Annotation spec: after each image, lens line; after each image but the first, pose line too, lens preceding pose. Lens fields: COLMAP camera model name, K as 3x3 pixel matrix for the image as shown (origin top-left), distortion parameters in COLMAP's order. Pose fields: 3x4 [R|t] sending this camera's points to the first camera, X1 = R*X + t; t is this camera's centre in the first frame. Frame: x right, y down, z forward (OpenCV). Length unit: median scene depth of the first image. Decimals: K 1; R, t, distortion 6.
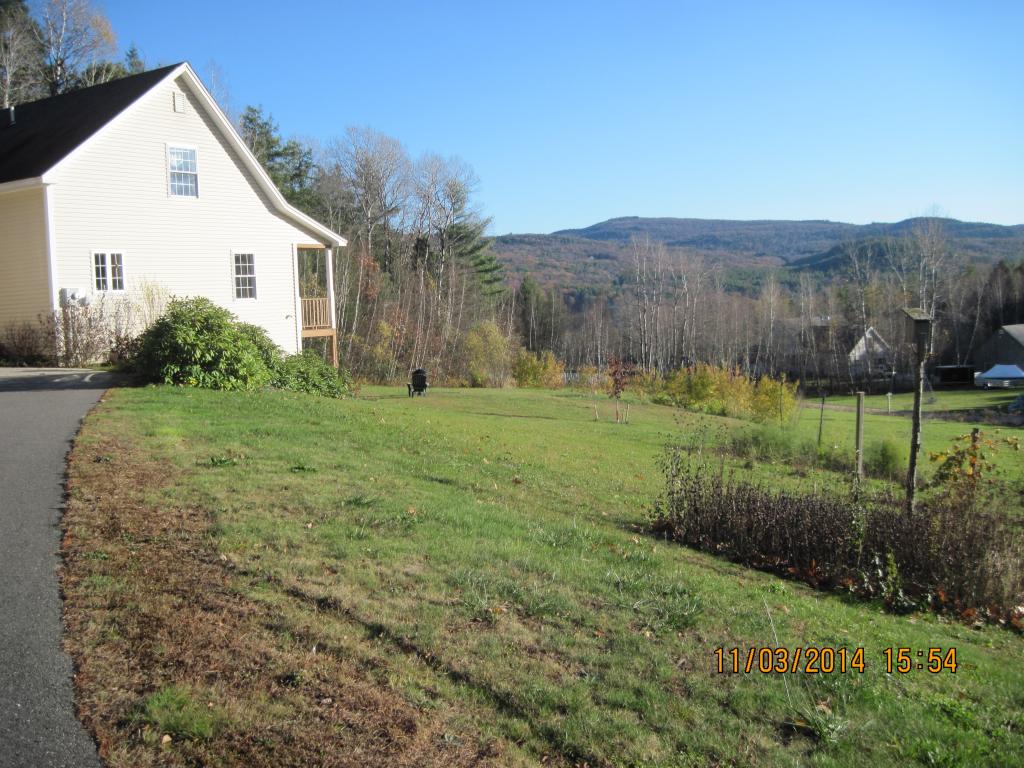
lens RADIAL K [[1035.7, 0, 512.0], [0, 1035.7, 384.0], [0, 0, 1]] dist [-0.096916, 0.000820]
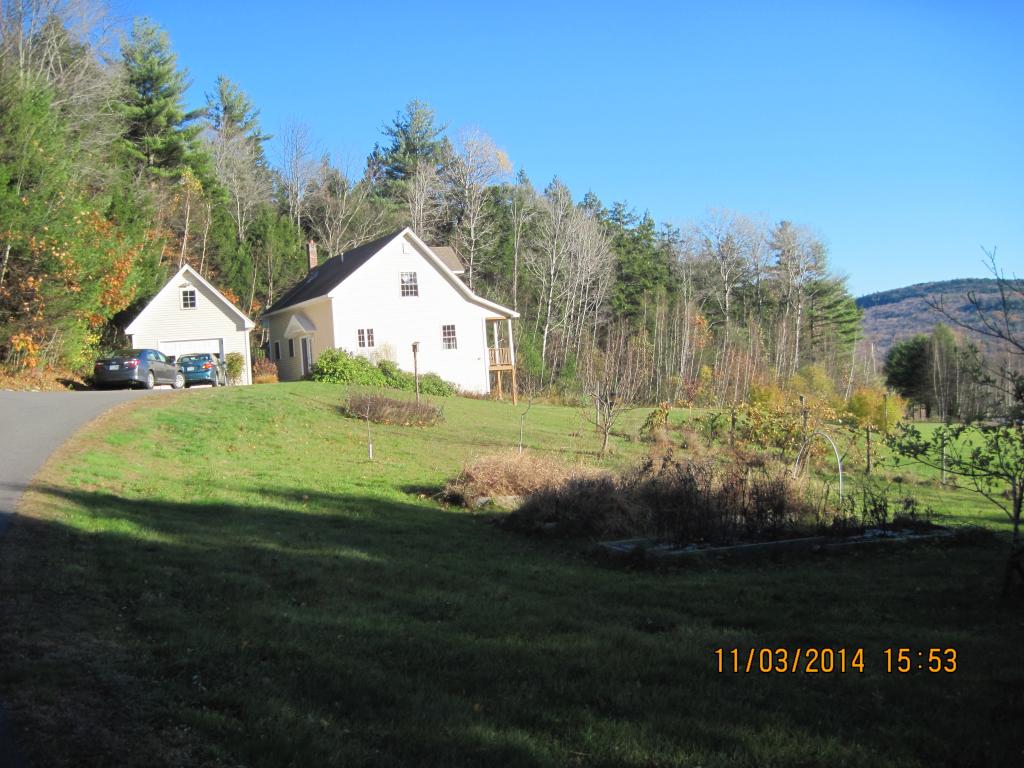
lens RADIAL K [[1035.7, 0, 512.0], [0, 1035.7, 384.0], [0, 0, 1]] dist [-0.096916, 0.000820]
pose [[0.861251, -0.024761, -0.507576, 0.769610], [-0.004852, 0.998366, -0.056936, 0.082287], [0.508157, 0.051498, 0.859724, -0.518592]]
